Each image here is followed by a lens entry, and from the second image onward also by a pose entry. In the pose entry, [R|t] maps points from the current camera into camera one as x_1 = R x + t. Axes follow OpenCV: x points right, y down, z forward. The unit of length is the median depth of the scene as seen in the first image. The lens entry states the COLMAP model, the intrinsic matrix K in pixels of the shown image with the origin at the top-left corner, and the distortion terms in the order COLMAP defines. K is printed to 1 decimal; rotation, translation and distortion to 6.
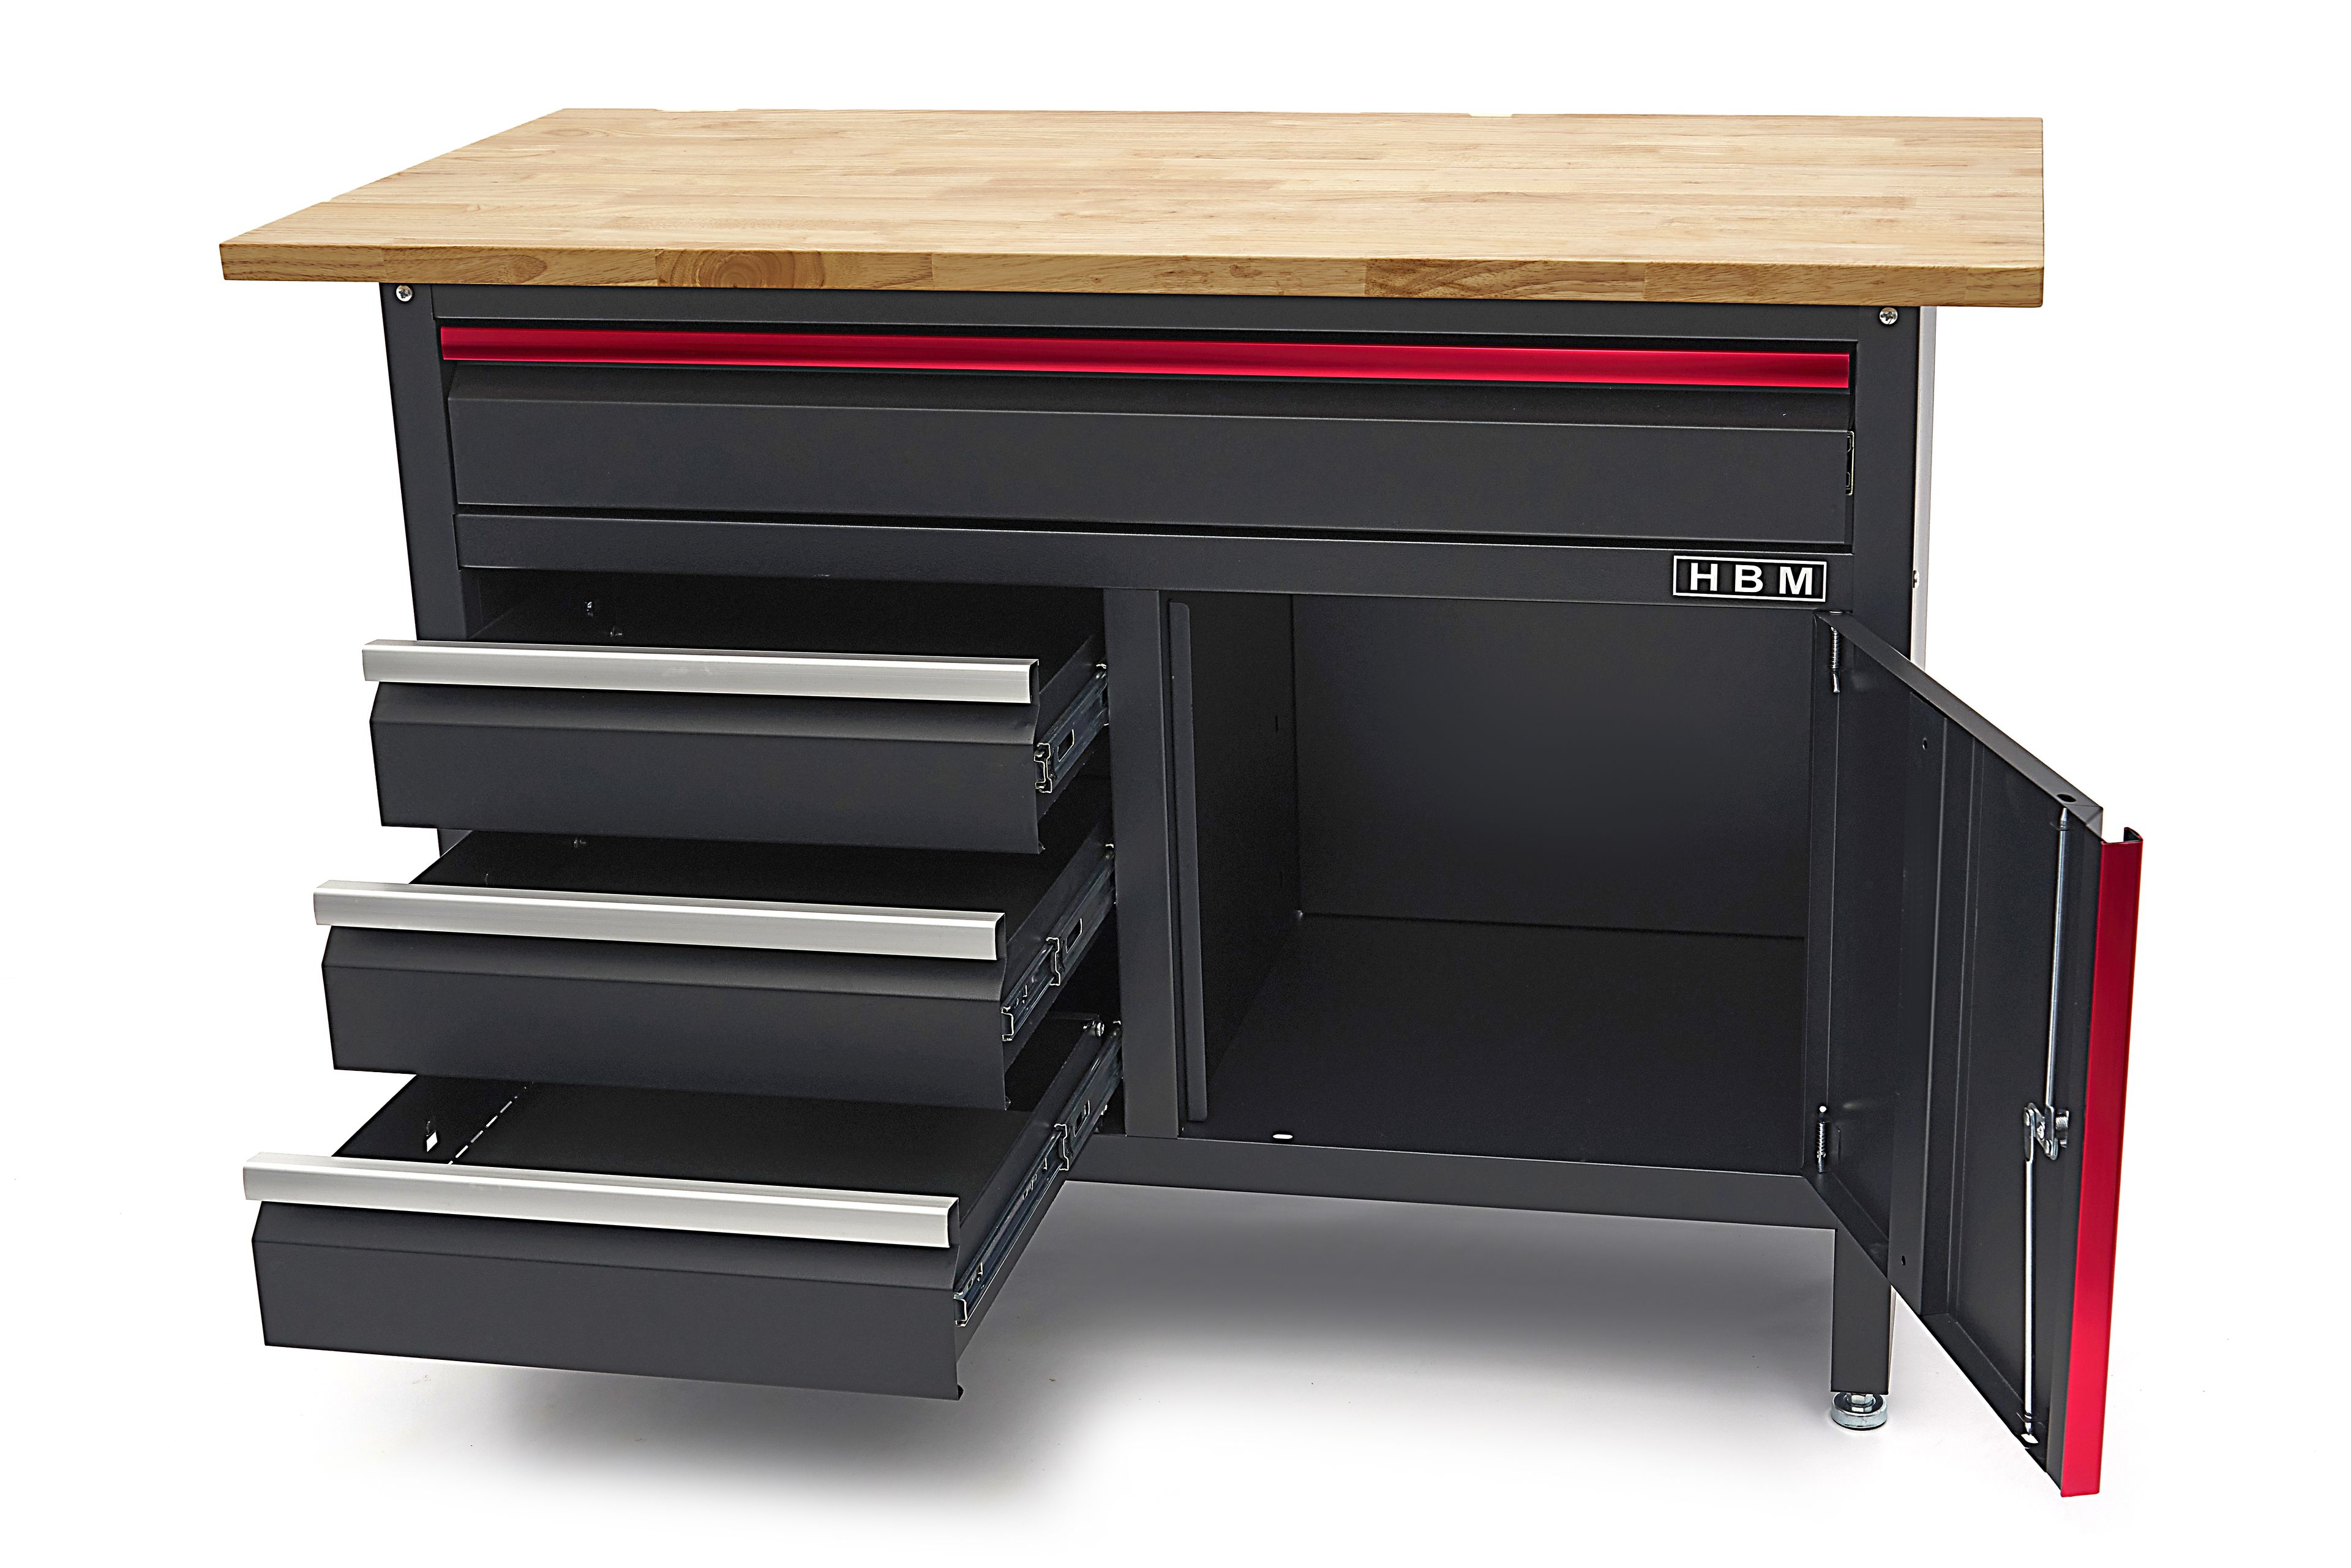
lens RADIAL K [[3473.5, 0, 1284.3], [0, 3473.5, 757.3], [0, 0, 1]] dist [-0.026881, 0.051915]
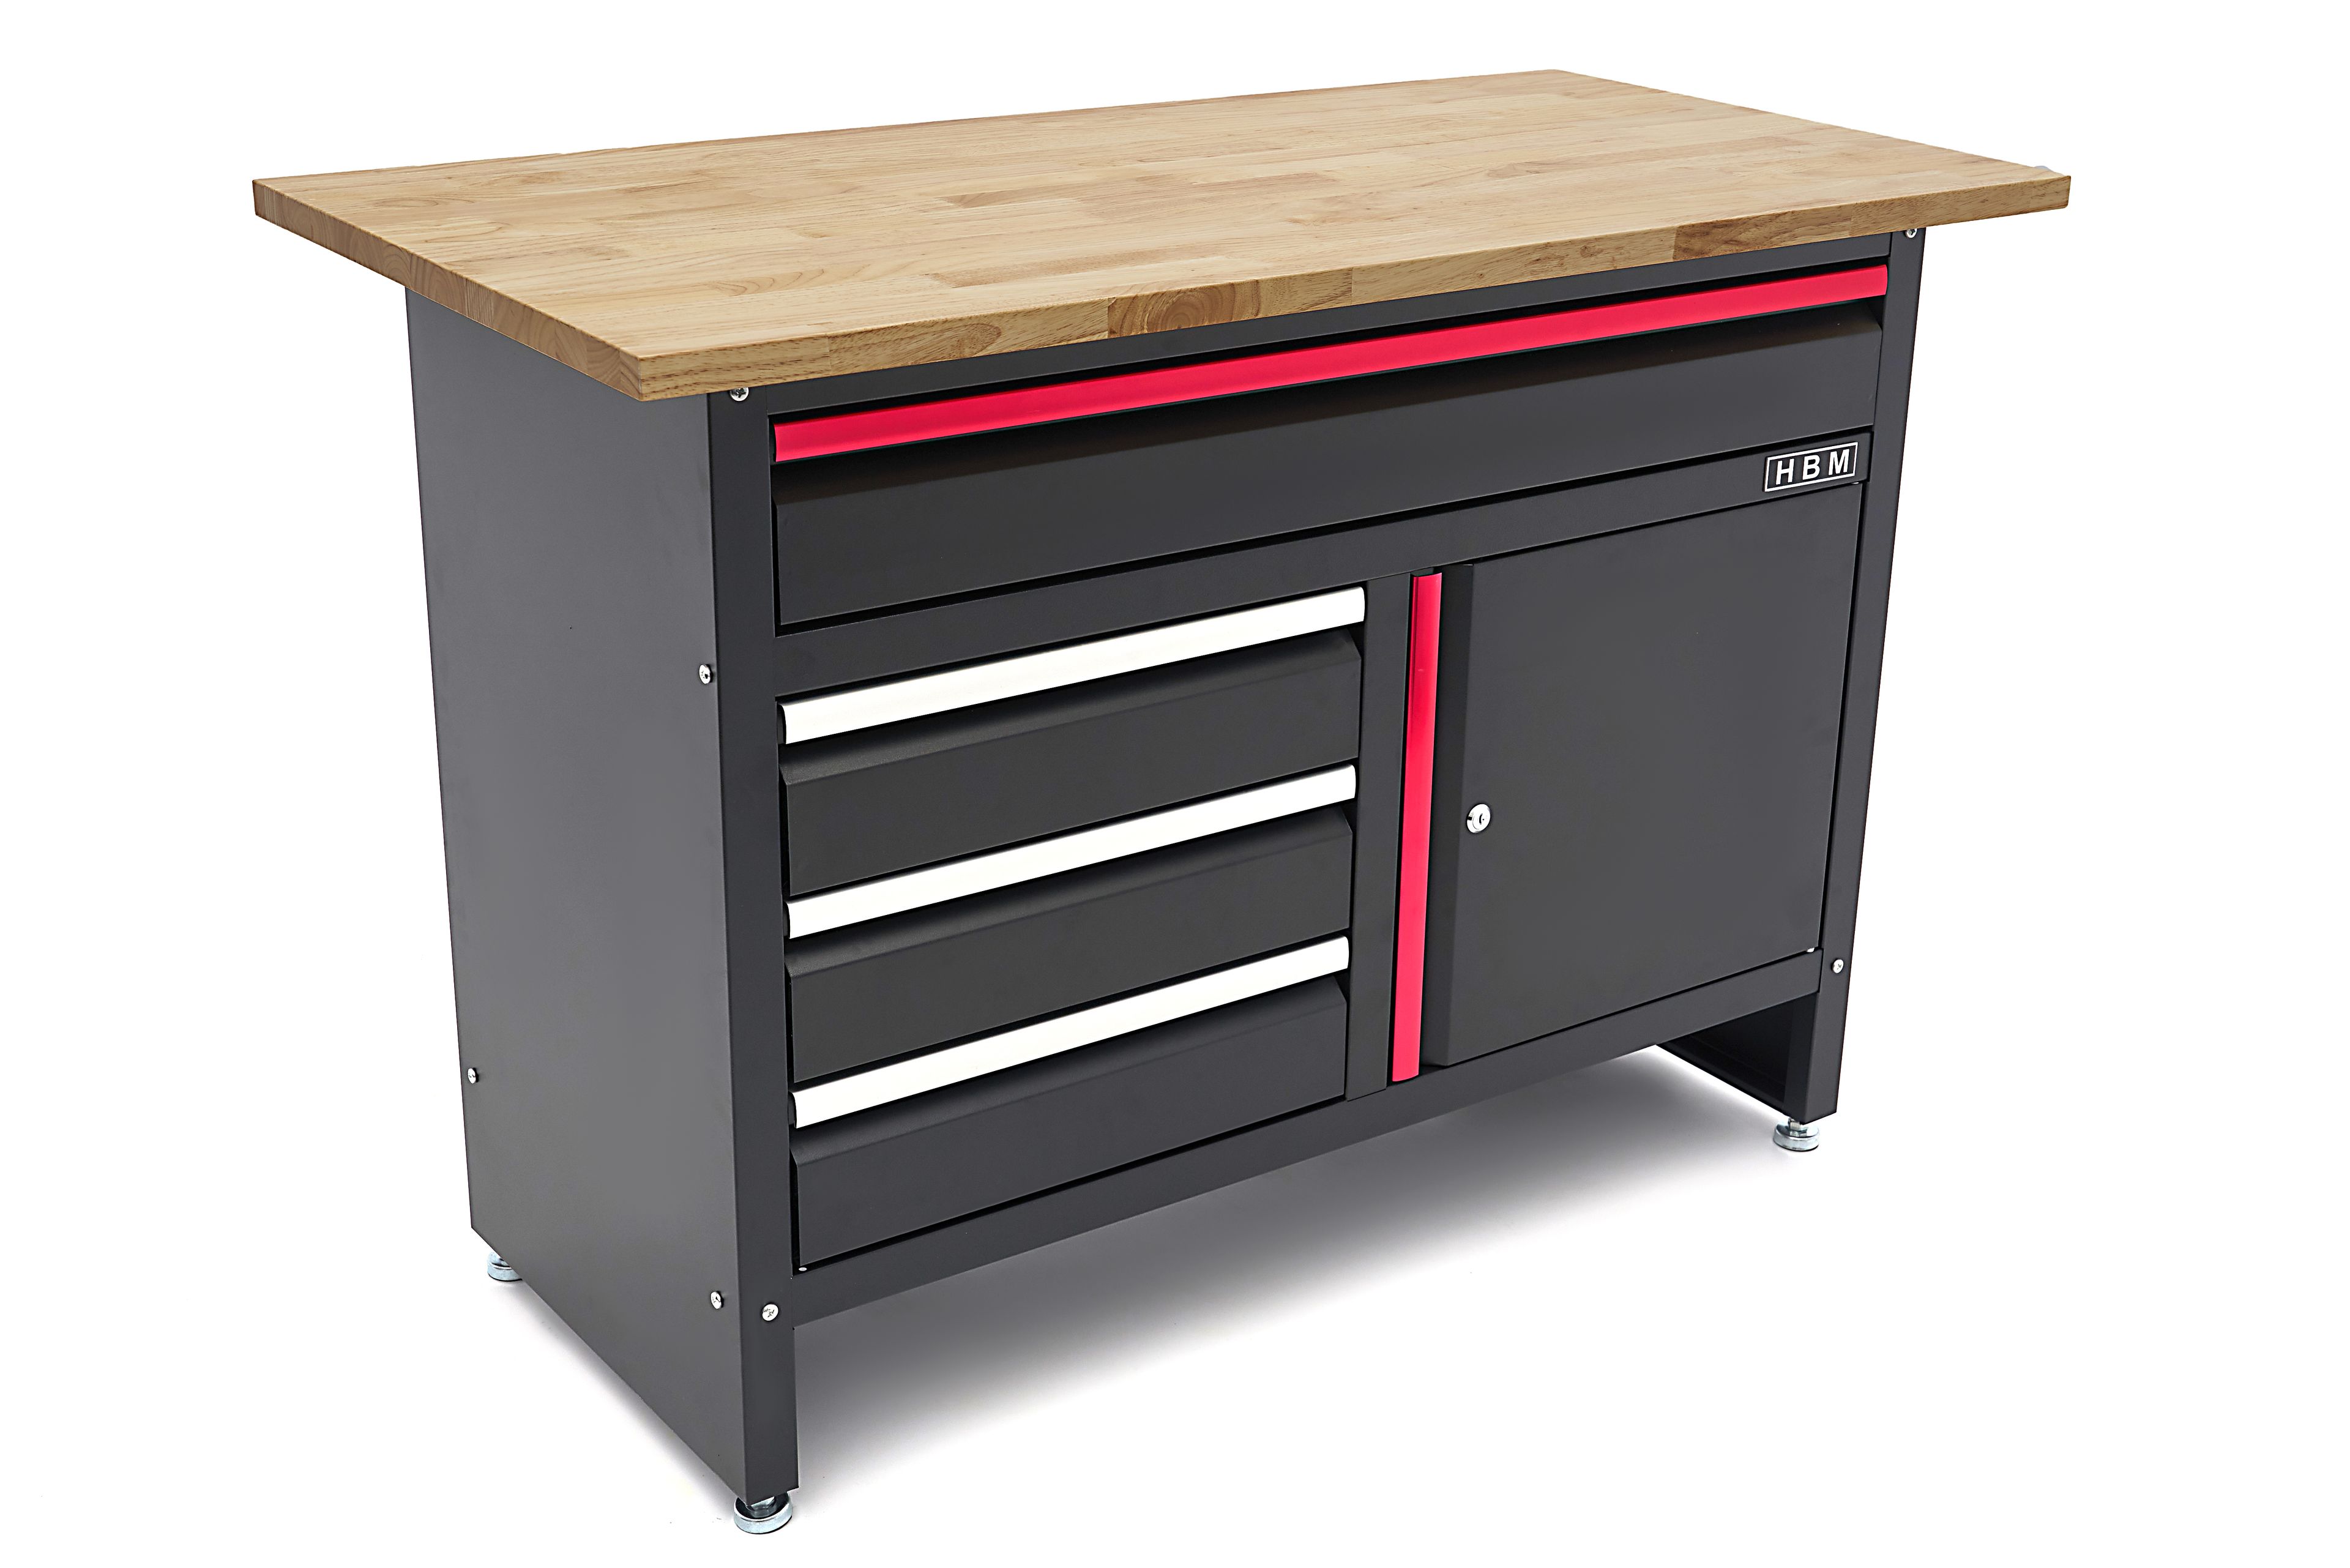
lens RADIAL K [[3117.1, 0, 1202.1], [0, 3117.1, 781.8], [0, 0, 1]] dist [0.006880, -0.013904]
pose [[0.683308, -0.224289, 0.694827, -0.775481], [0.196574, 0.973022, 0.120775, -0.116732], [-0.703171, 0.054059, 0.708963, 0.398132]]
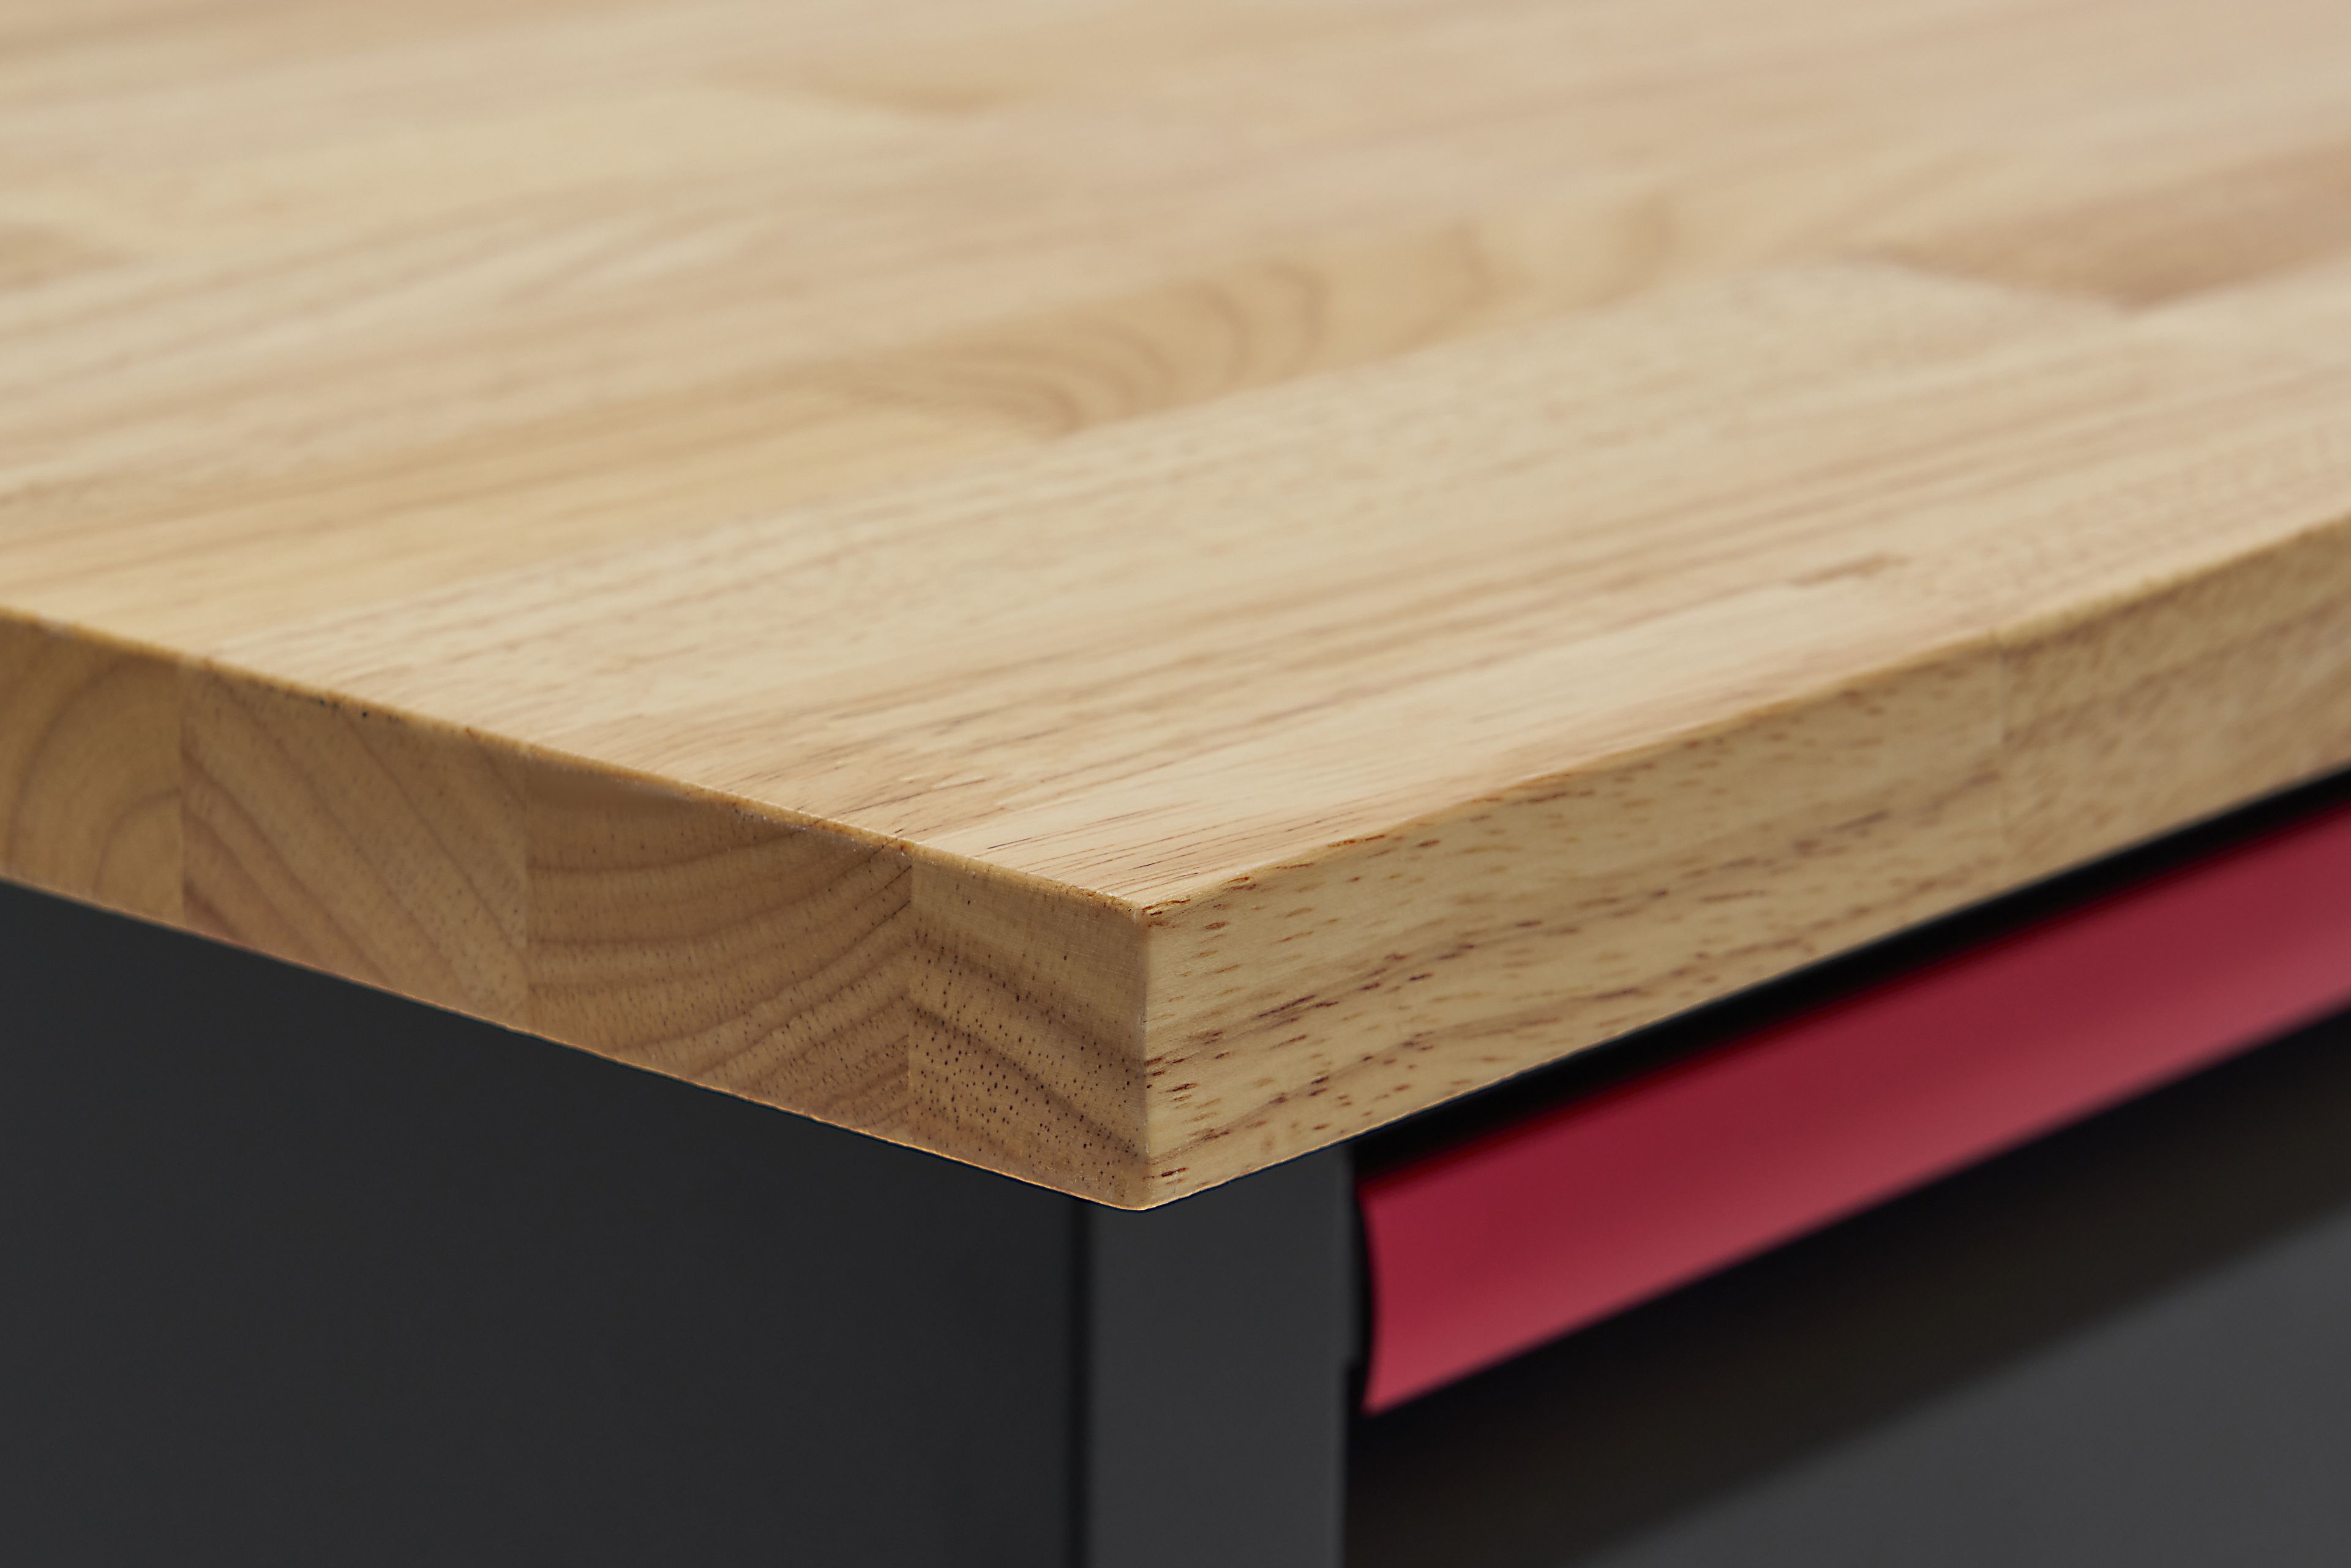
lens RADIAL K [[6950.5, 0, 1175.5], [0, 6950.5, 784.0], [0, 0, 1]] dist [-0.008269, 0.119172]
pose [[0.479387, -0.205227, 0.853270, -0.517172], [0.257729, 0.962323, 0.086658, -0.176909], [-0.838907, 0.178370, 0.514218, 0.906289]]
